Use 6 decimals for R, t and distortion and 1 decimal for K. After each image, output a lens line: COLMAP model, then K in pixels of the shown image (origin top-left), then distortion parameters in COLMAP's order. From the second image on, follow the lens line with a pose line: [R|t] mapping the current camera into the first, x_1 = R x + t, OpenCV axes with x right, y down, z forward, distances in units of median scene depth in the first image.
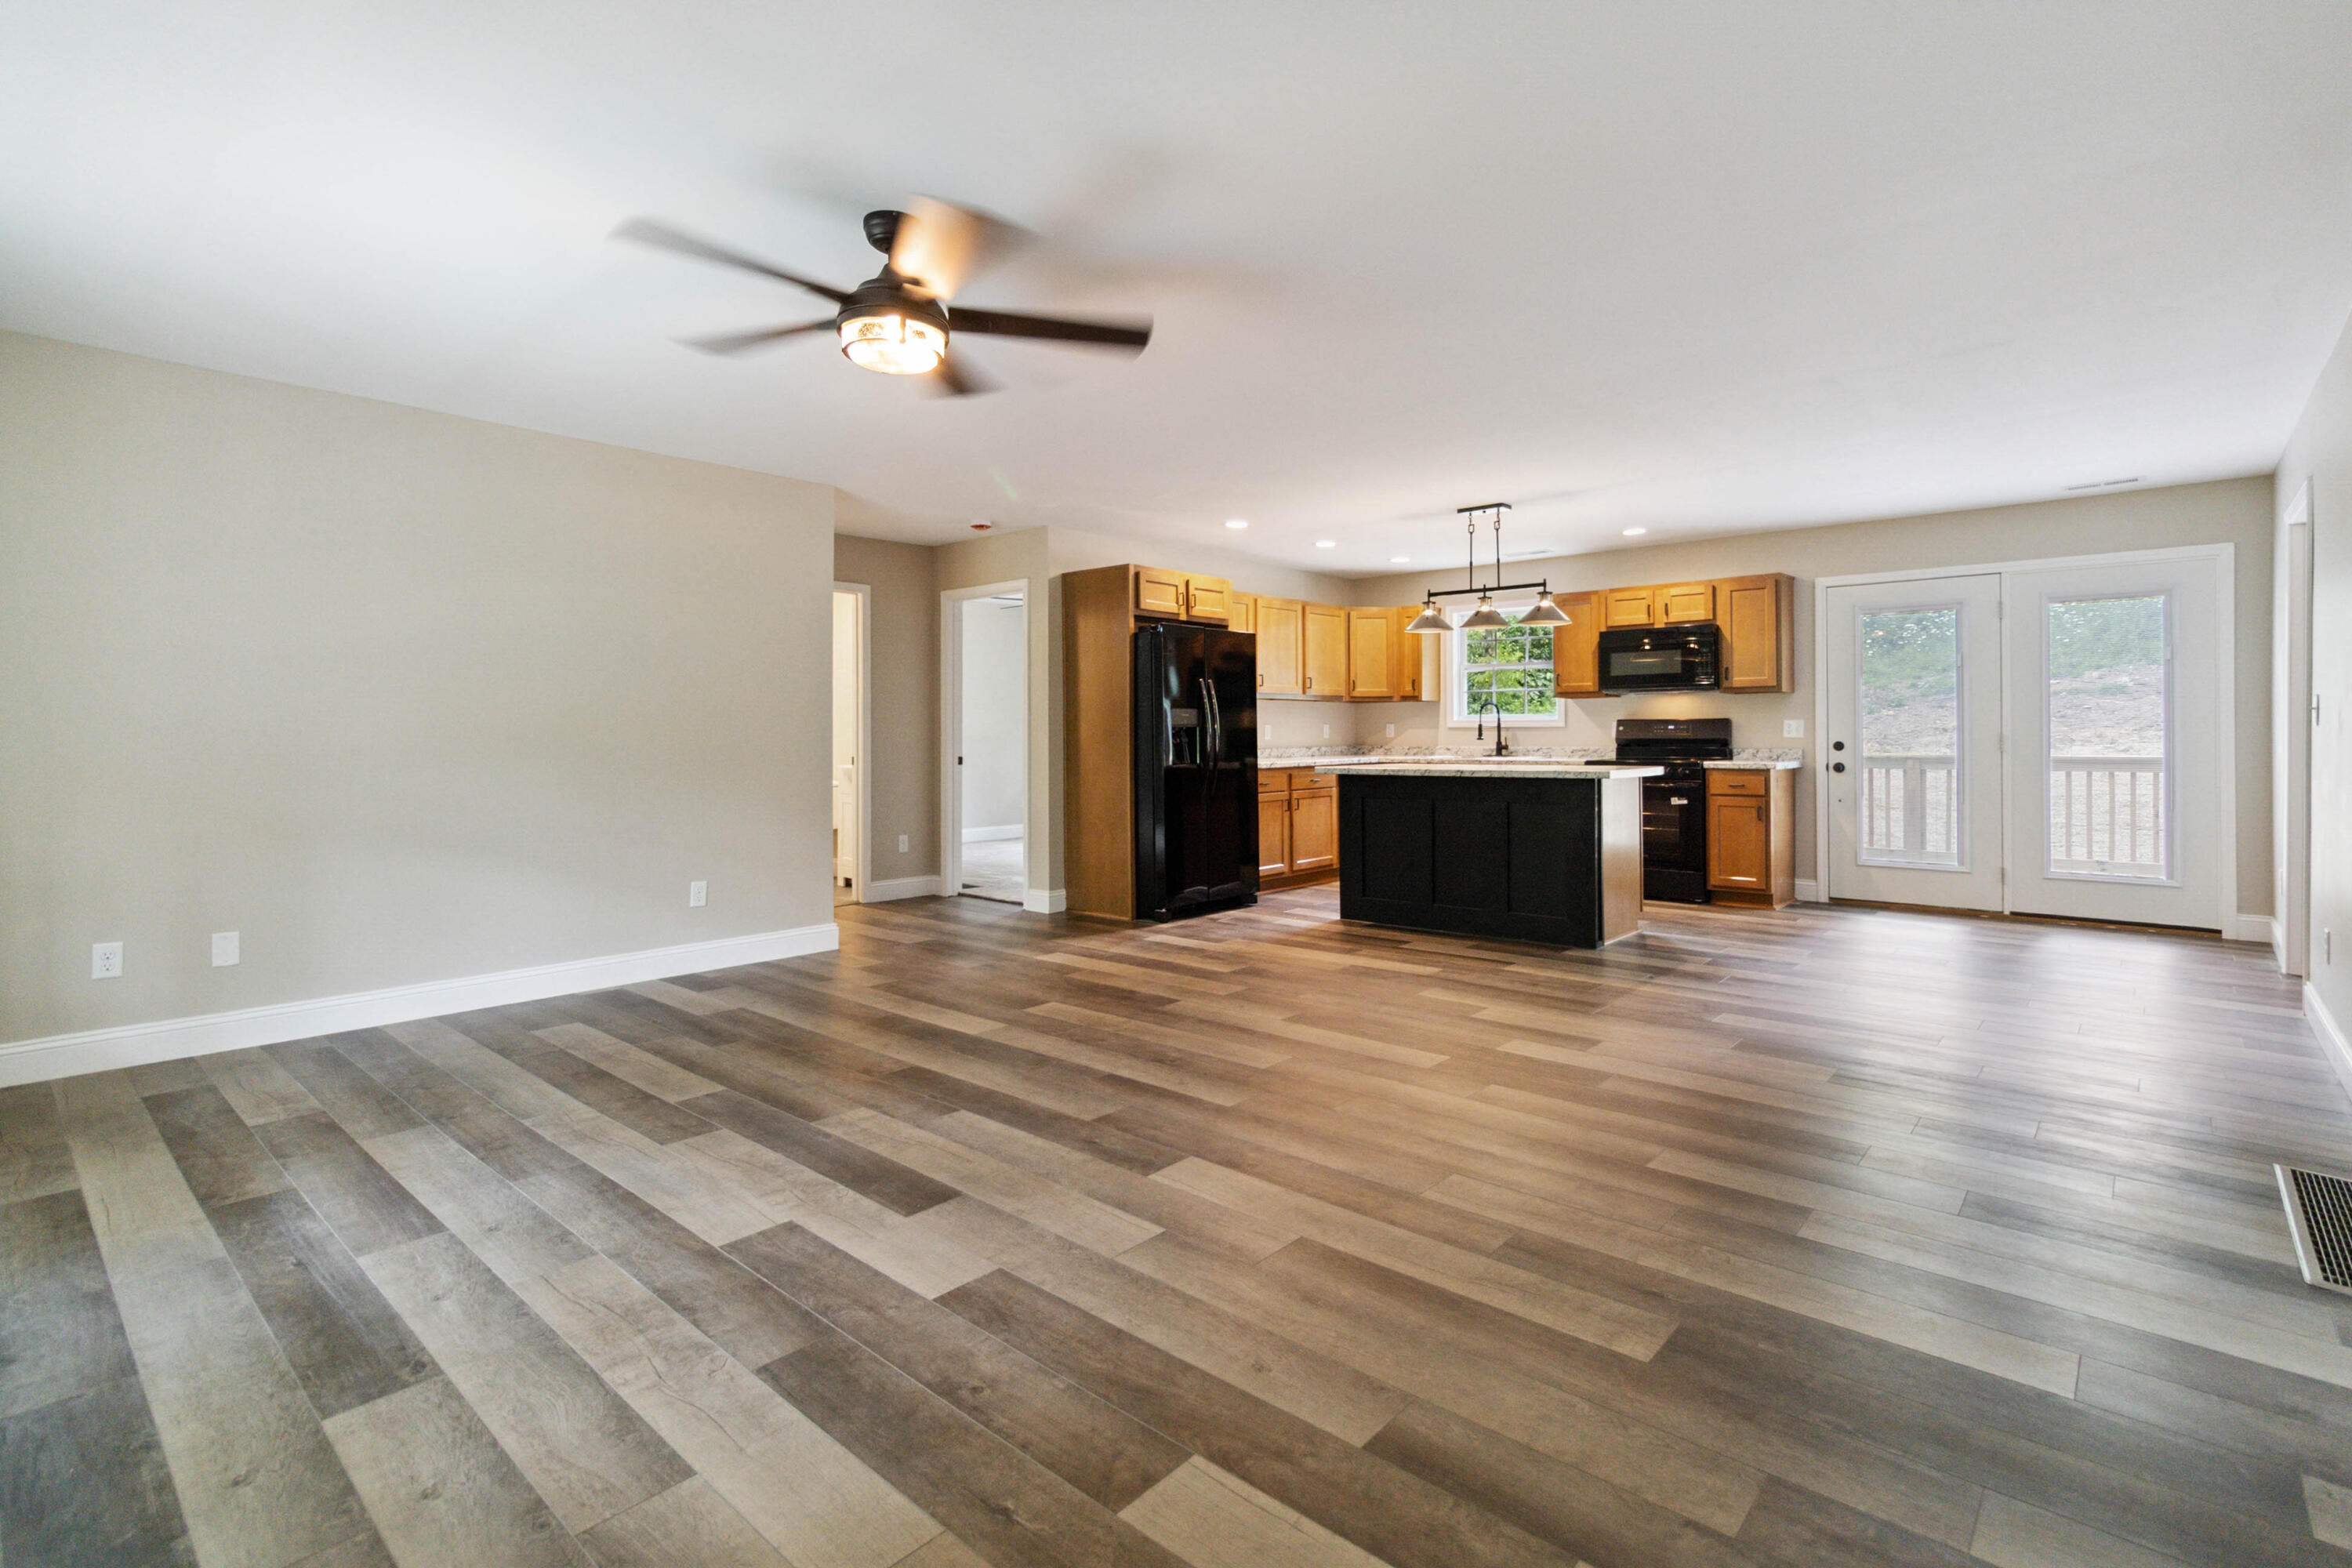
lens RADIAL K [[1113.0, 0, 1179.4], [0, 1113.0, 732.6], [0, 0, 1]] dist [-0.002276, 0.001495]
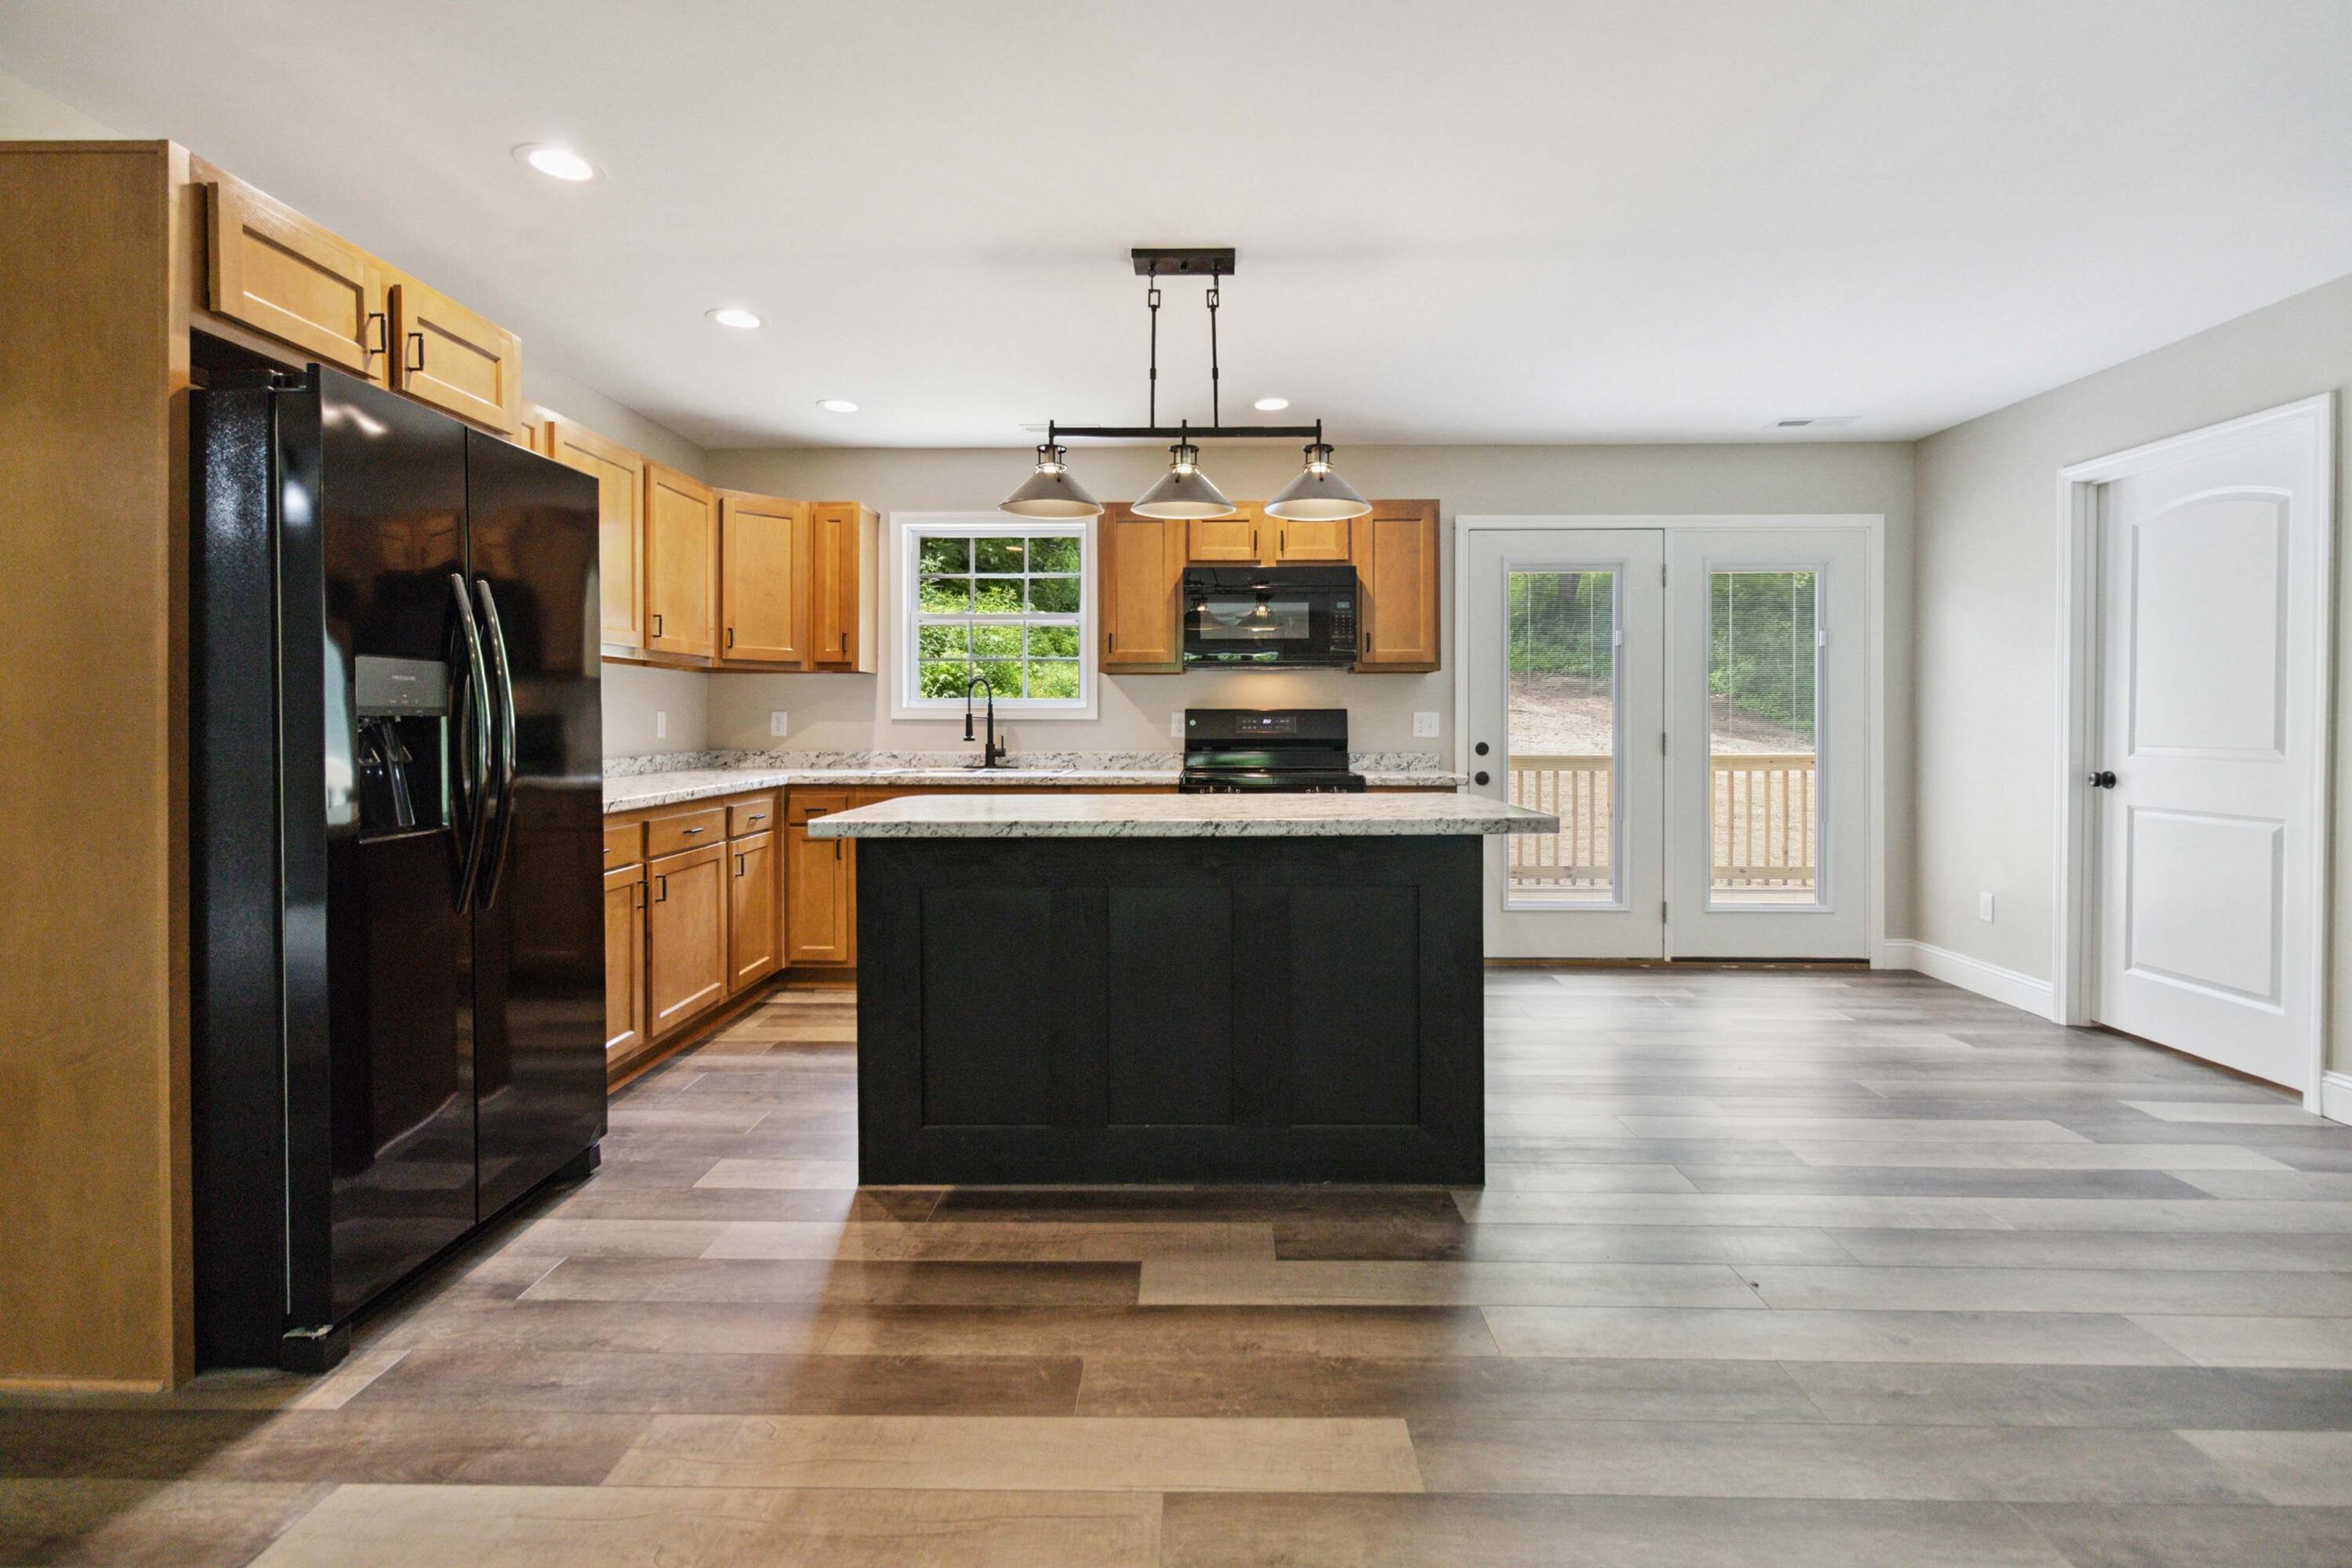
lens RADIAL K [[1113.0, 0, 1192.0], [0, 1113.0, 721.5], [0, 0, 1]] dist [-0.002276, 0.001495]
pose [[0.755921, 0.004992, 0.654644, -0.030190], [-0.004546, 0.999987, -0.002376, -0.003261], [-0.654648, -0.001180, 0.755933, 0.580503]]
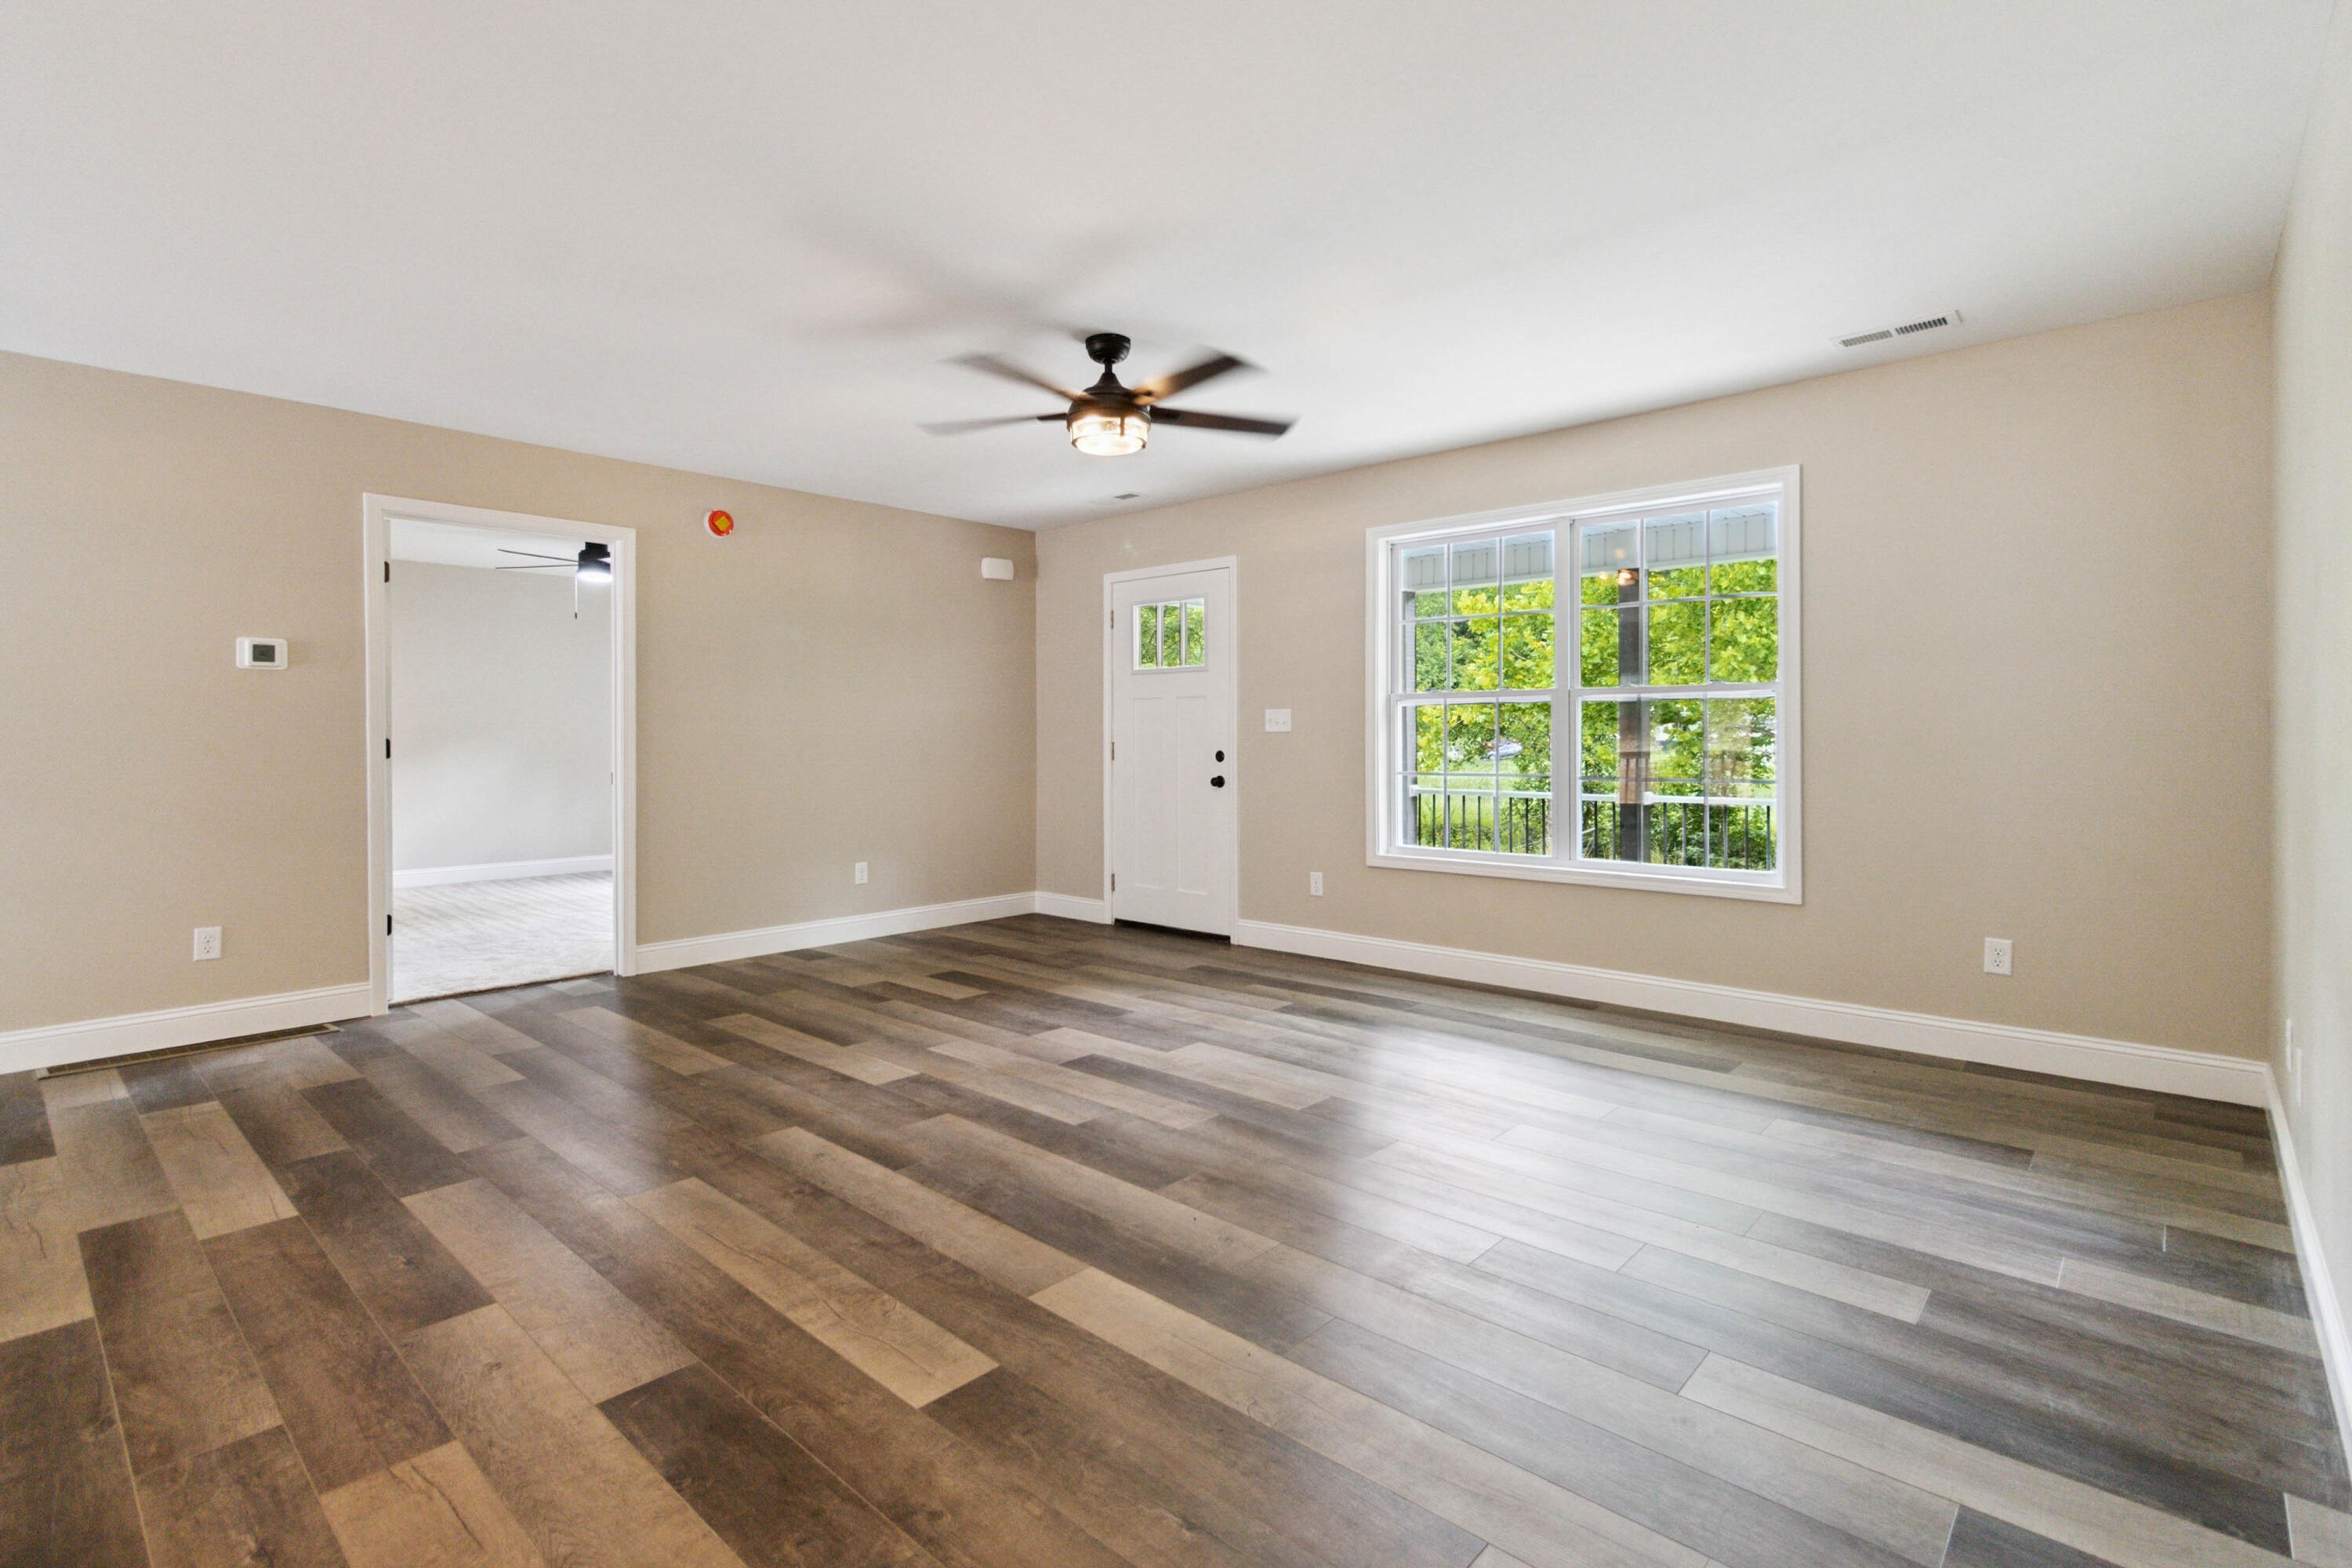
lens RADIAL K [[1113.0, 0, 1181.9], [0, 1113.0, 726.7], [0, 0, 1]] dist [-0.002276, 0.001495]
pose [[-0.999893, 0.008027, 0.012245, -0.142890], [0.007901, 0.999916, -0.010323, 0.002149], [-0.012327, -0.010225, -0.999872, 0.926558]]
